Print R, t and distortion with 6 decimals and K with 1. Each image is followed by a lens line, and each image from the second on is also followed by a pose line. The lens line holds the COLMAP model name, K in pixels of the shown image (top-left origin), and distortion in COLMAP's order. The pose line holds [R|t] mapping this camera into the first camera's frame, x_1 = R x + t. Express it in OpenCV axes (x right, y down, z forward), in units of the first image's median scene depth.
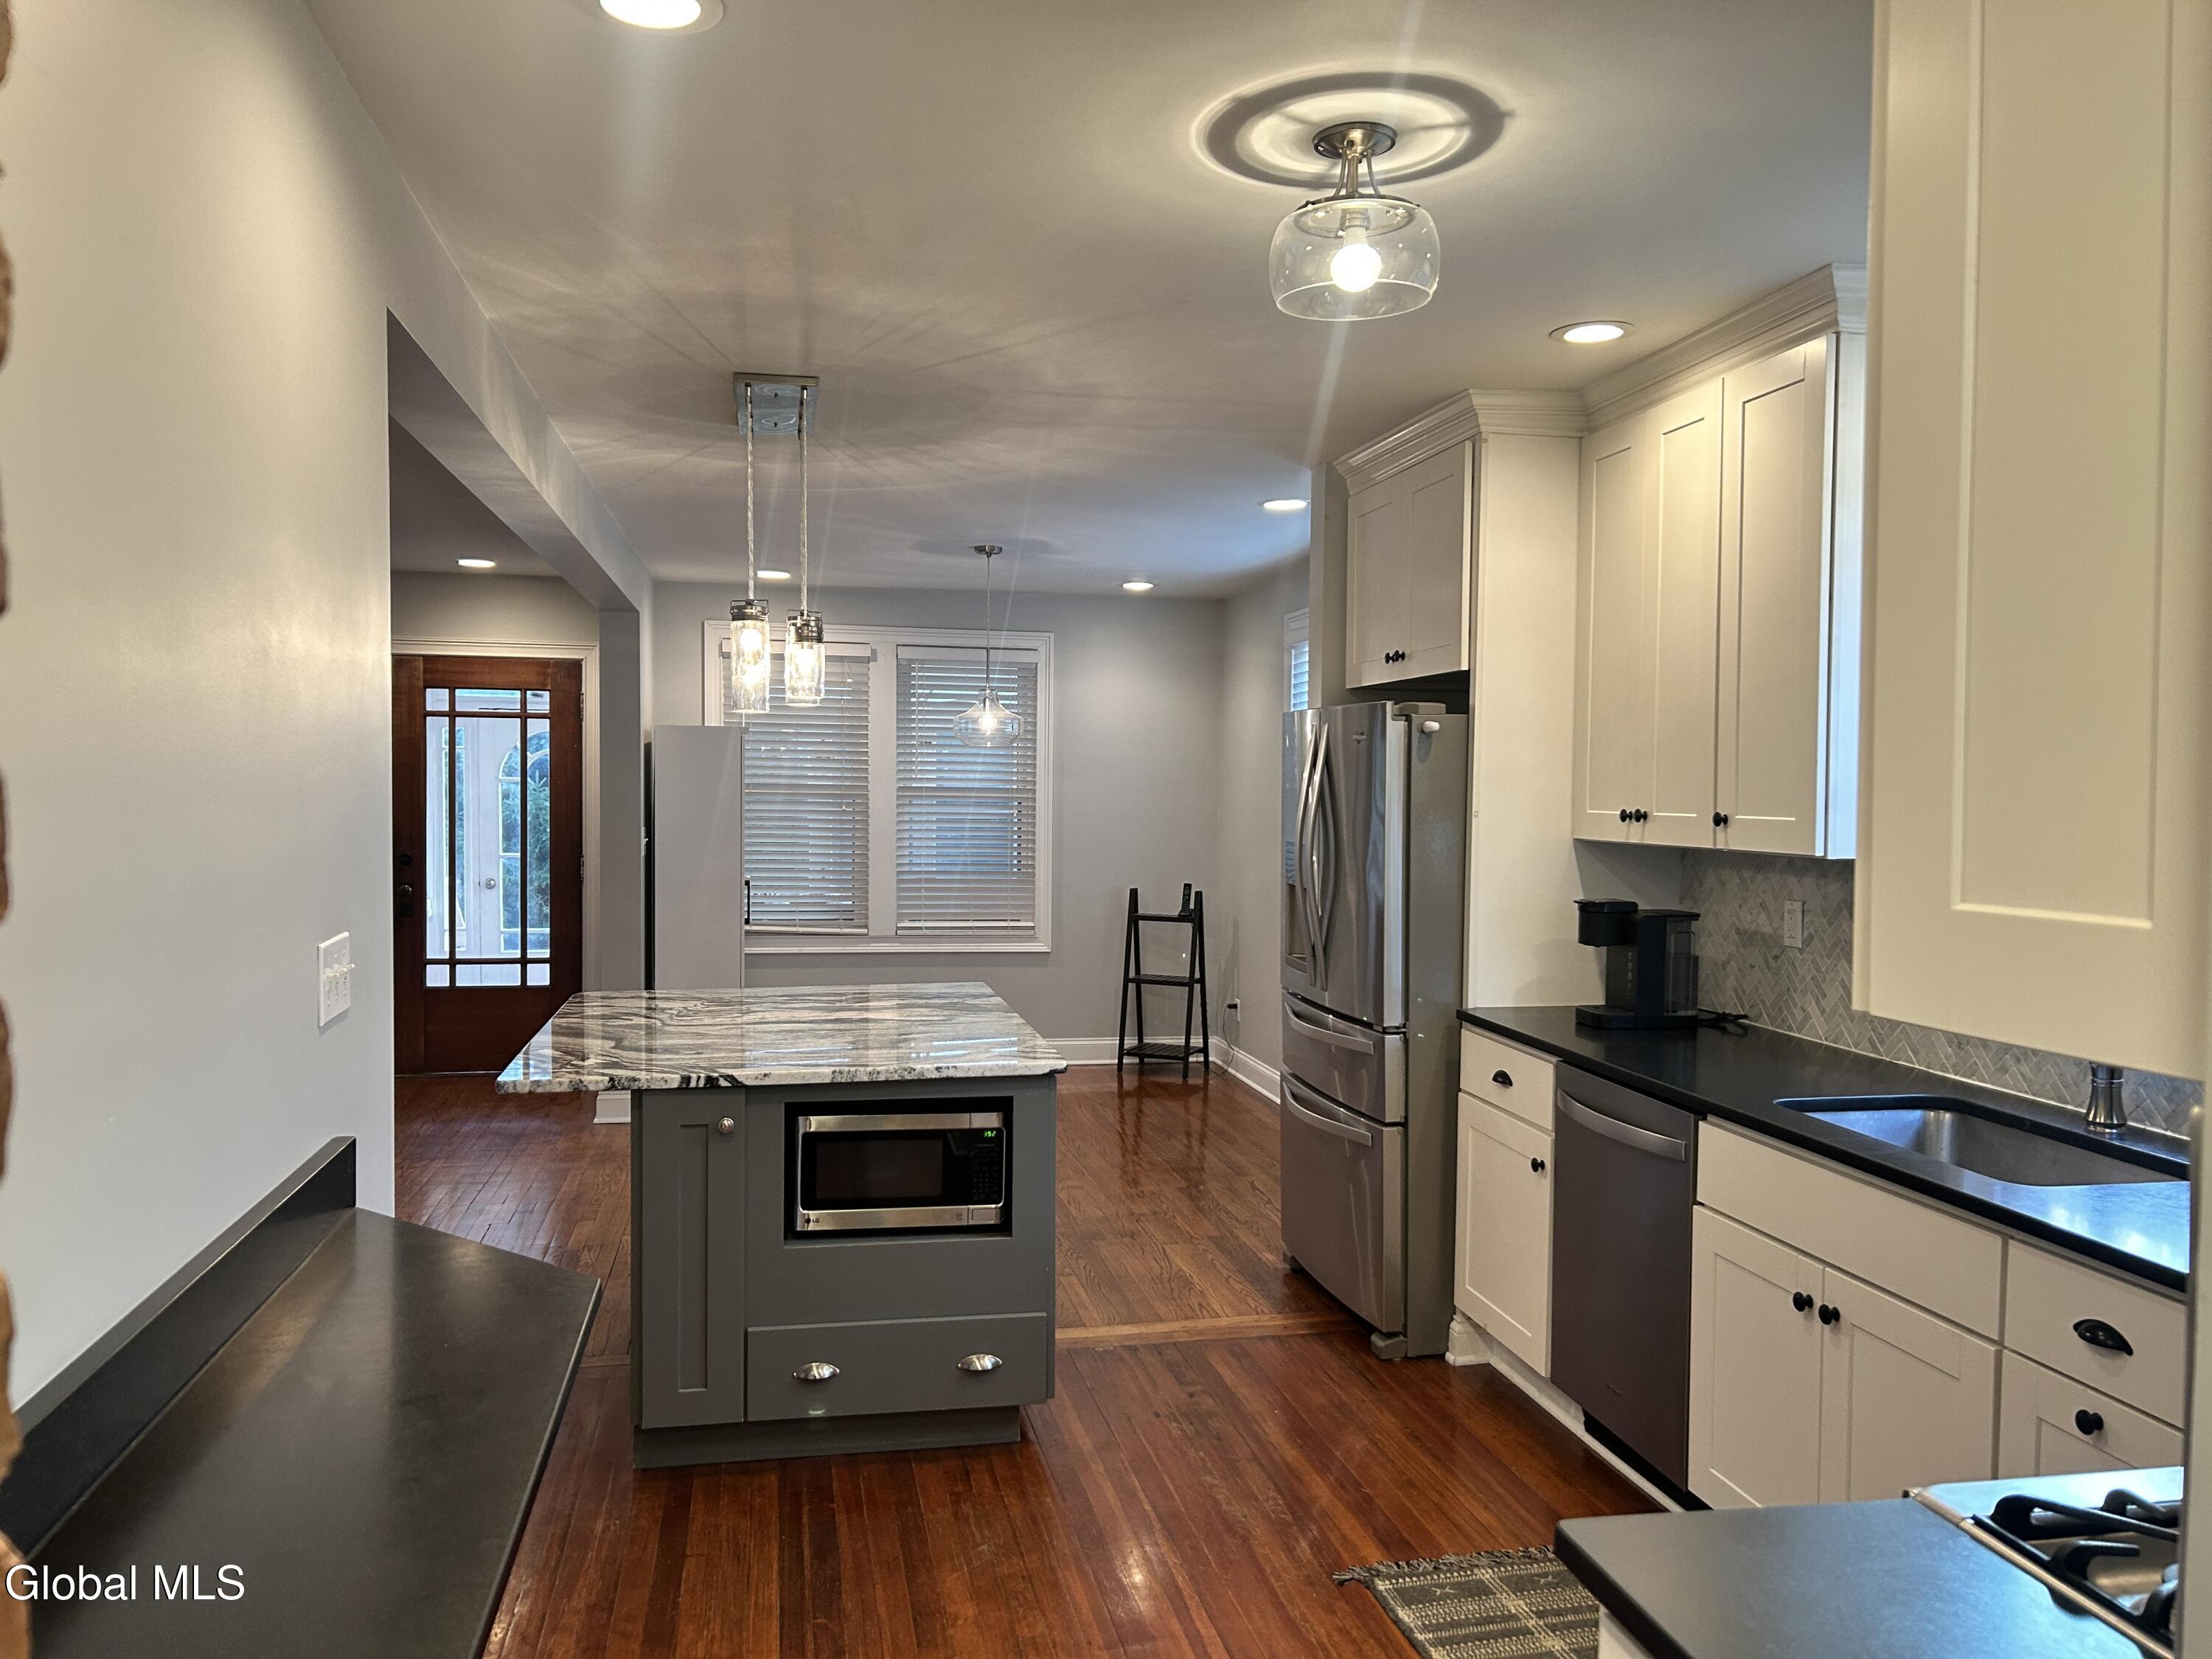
lens RADIAL K [[1657.5, 0, 1104.3], [0, 1657.5, 853.7], [0, 0, 1]] dist [0.060661, -0.069828]
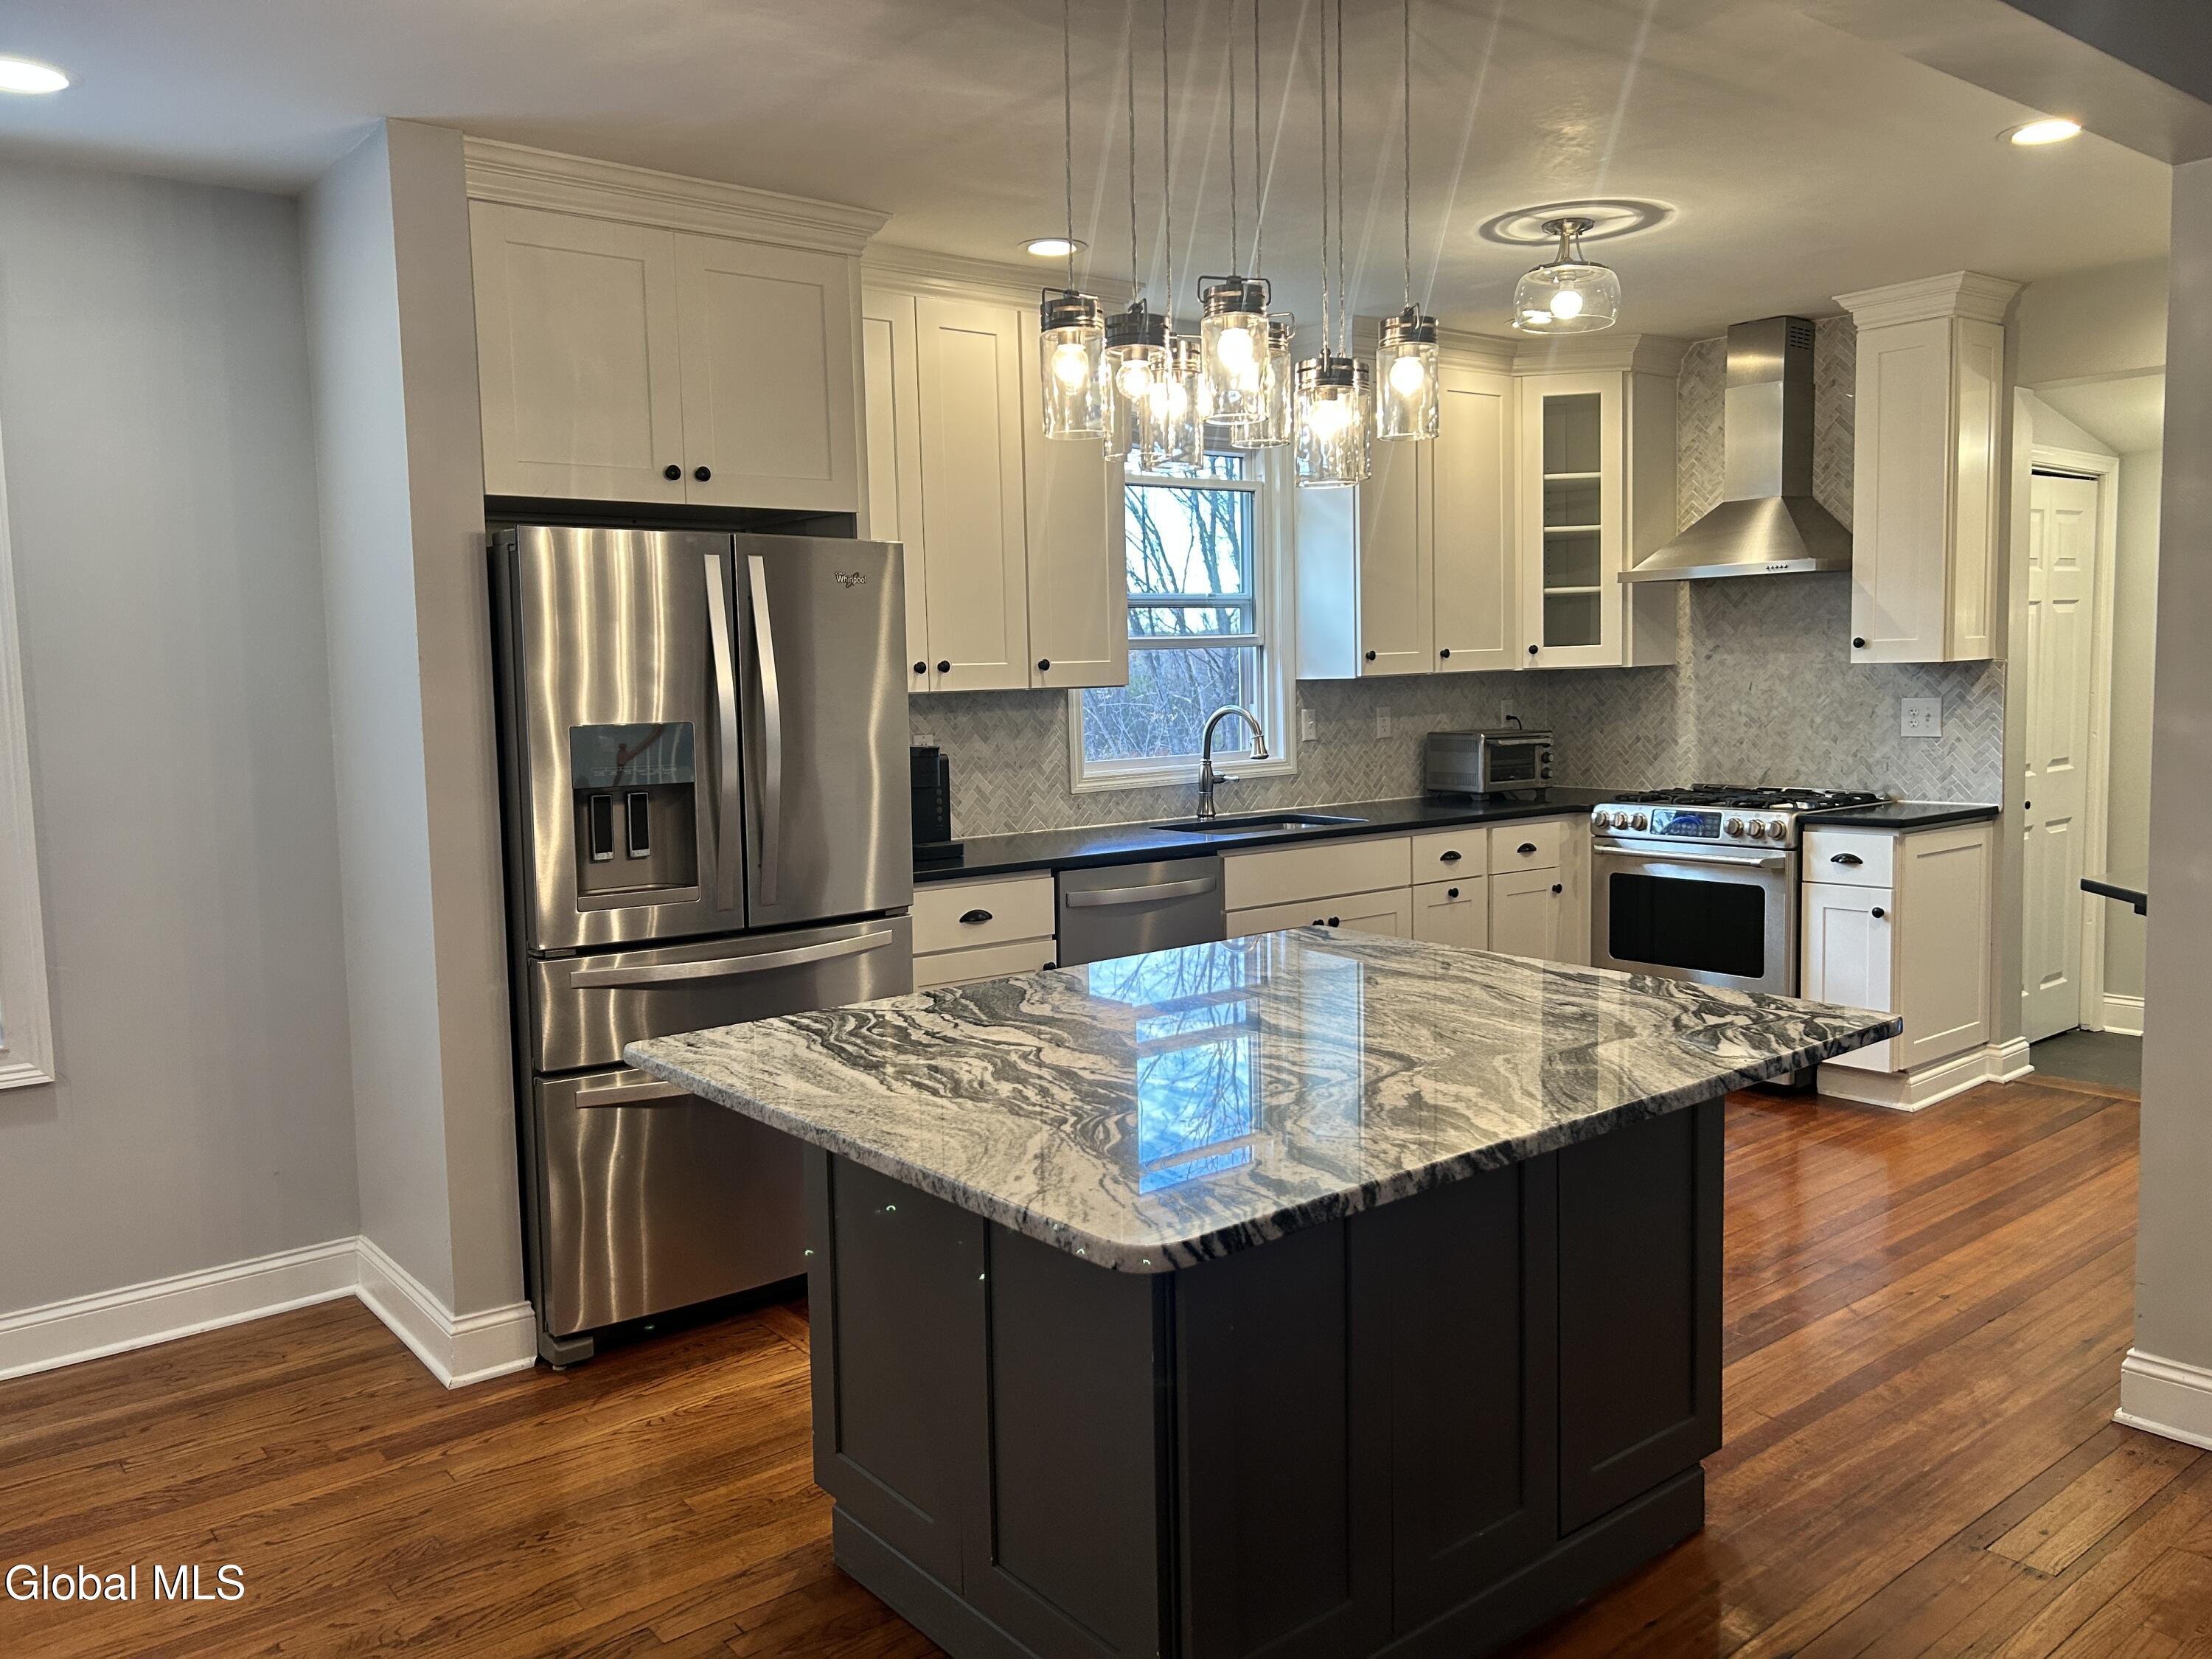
lens RADIAL K [[1657.5, 0, 1112.0], [0, 1657.5, 825.2], [0, 0, 1]] dist [0.060661, -0.069828]
pose [[-0.463583, -0.080503, 0.882389, -0.354562], [0.059715, 0.990761, 0.121763, -0.022185], [-0.884039, 0.109139, -0.454493, 0.687225]]
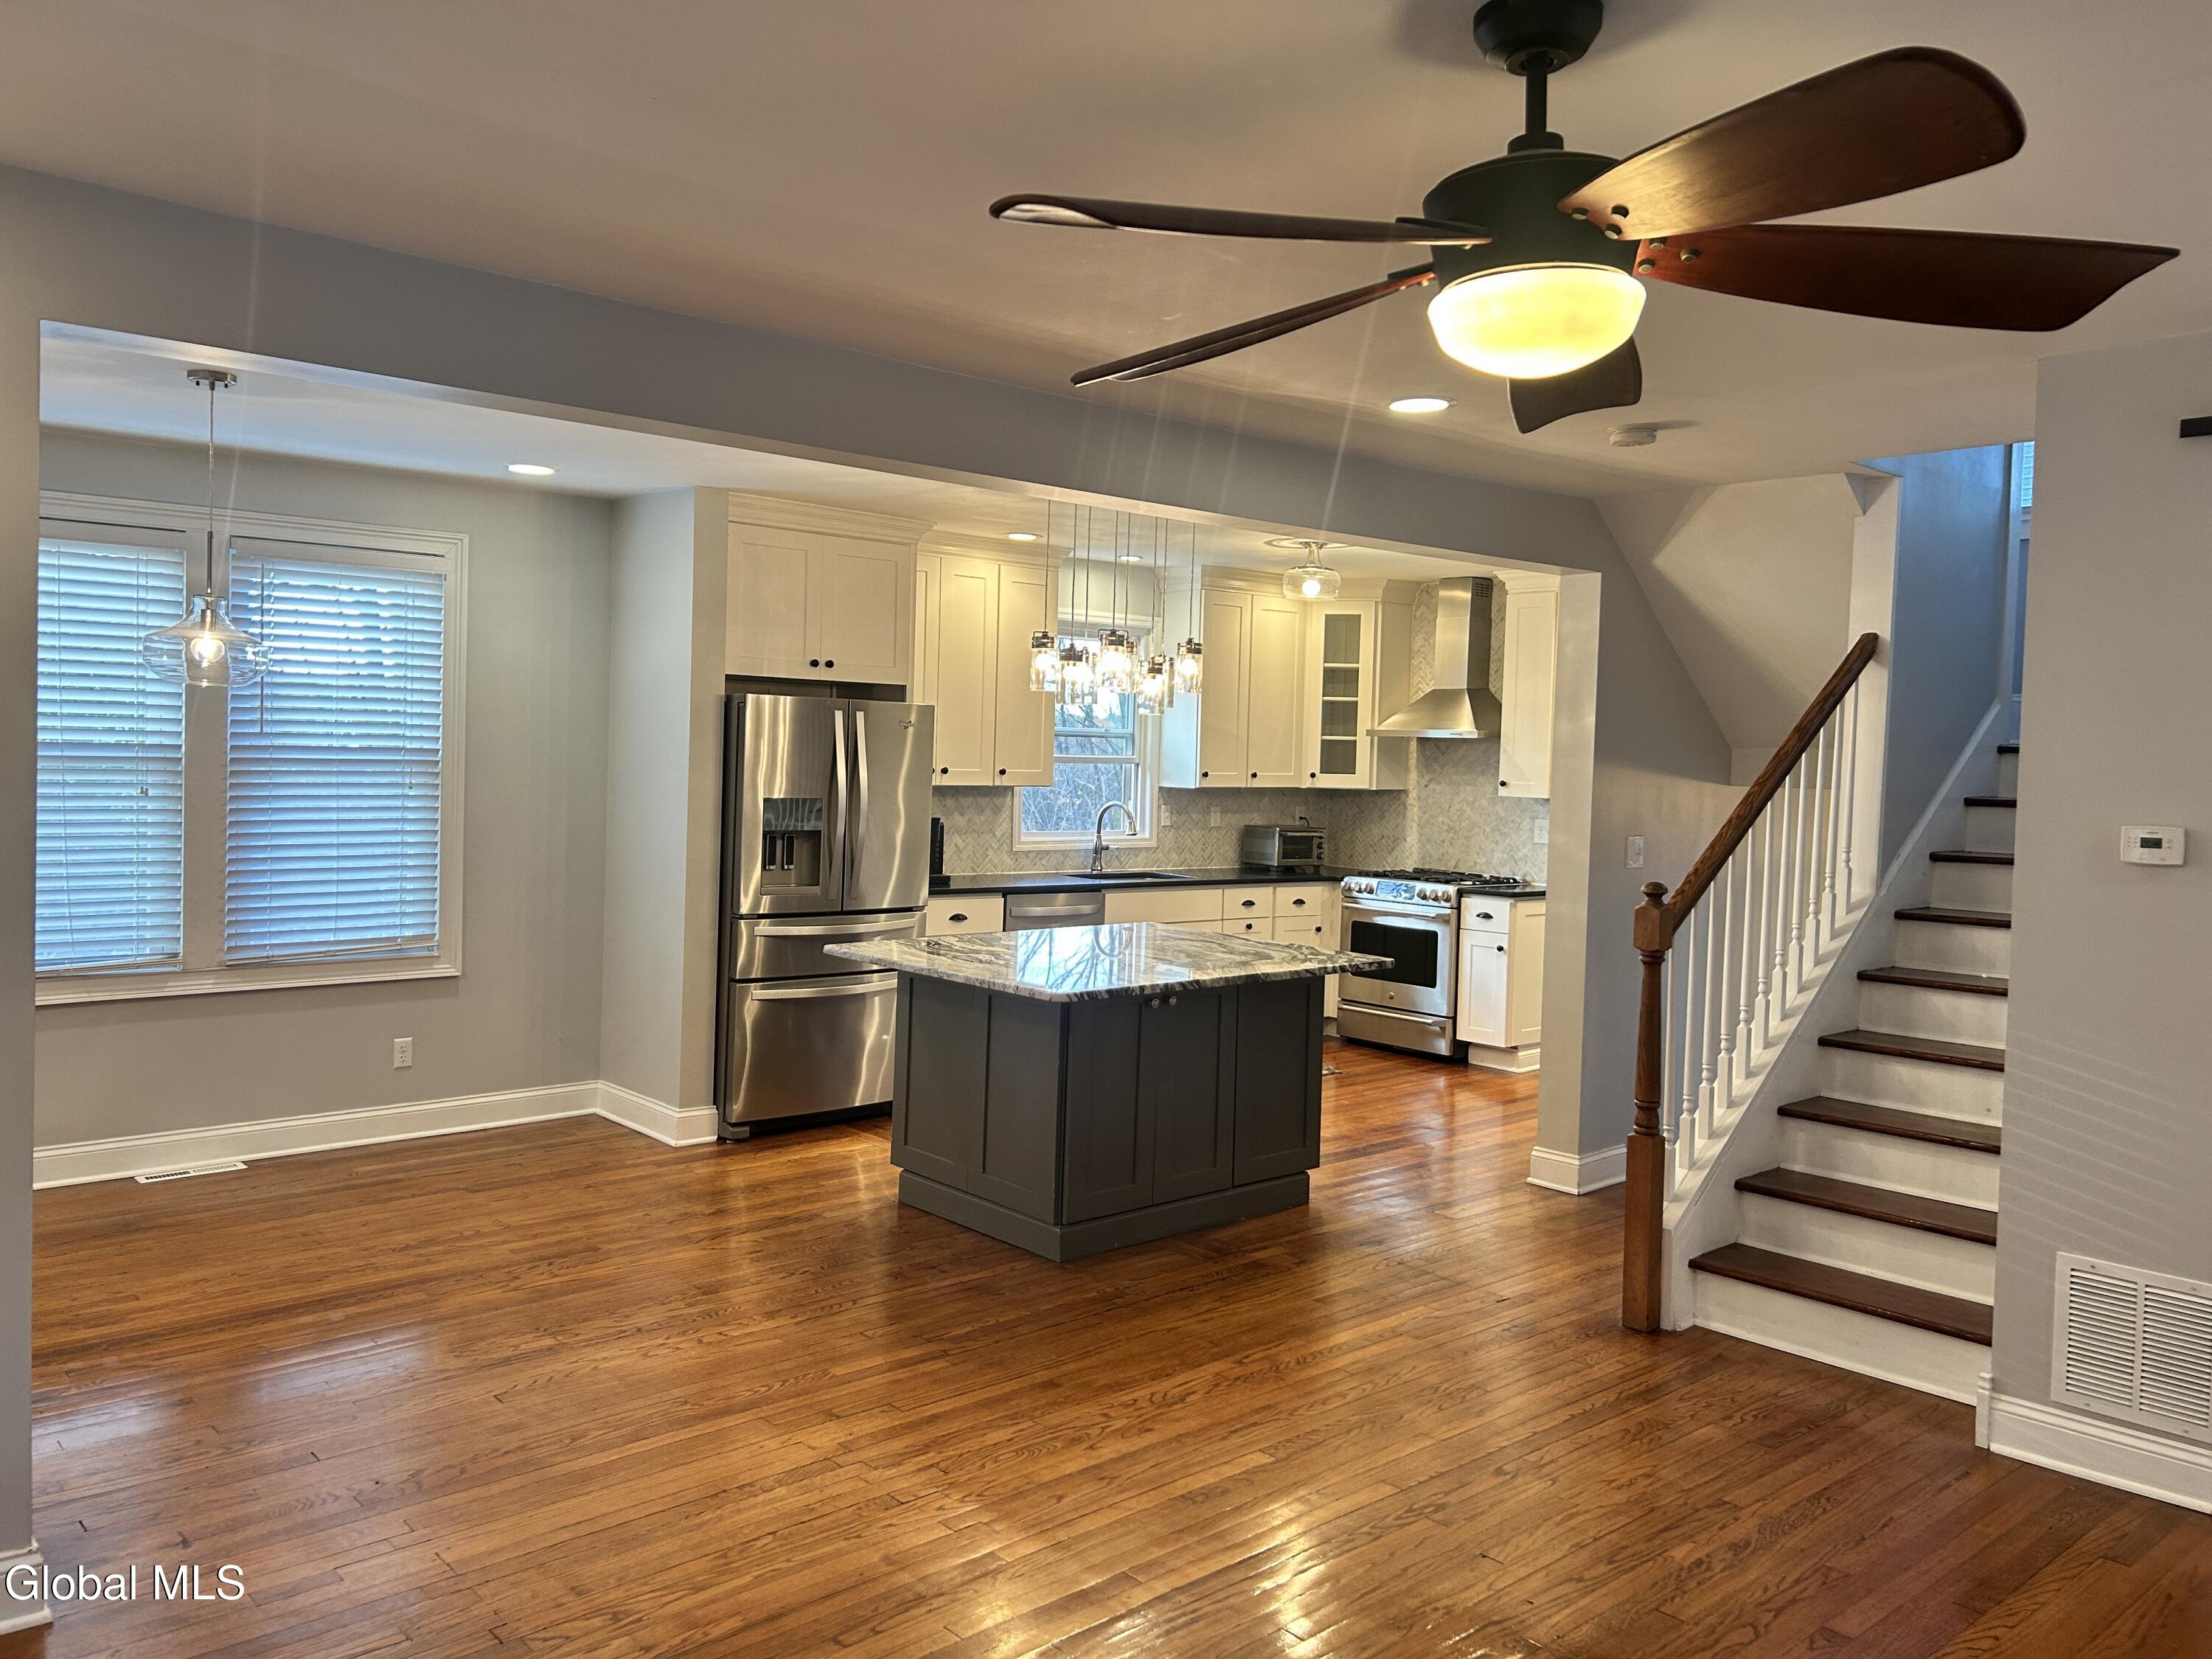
lens RADIAL K [[1657.5, 0, 1101.3], [0, 1657.5, 817.0], [0, 0, 1]] dist [0.060661, -0.069828]
pose [[-0.507000, -0.058672, 0.859947, -0.680246], [0.004289, 0.997497, 0.070586, -0.049740], [-0.861935, 0.039475, -0.505479, 0.873166]]
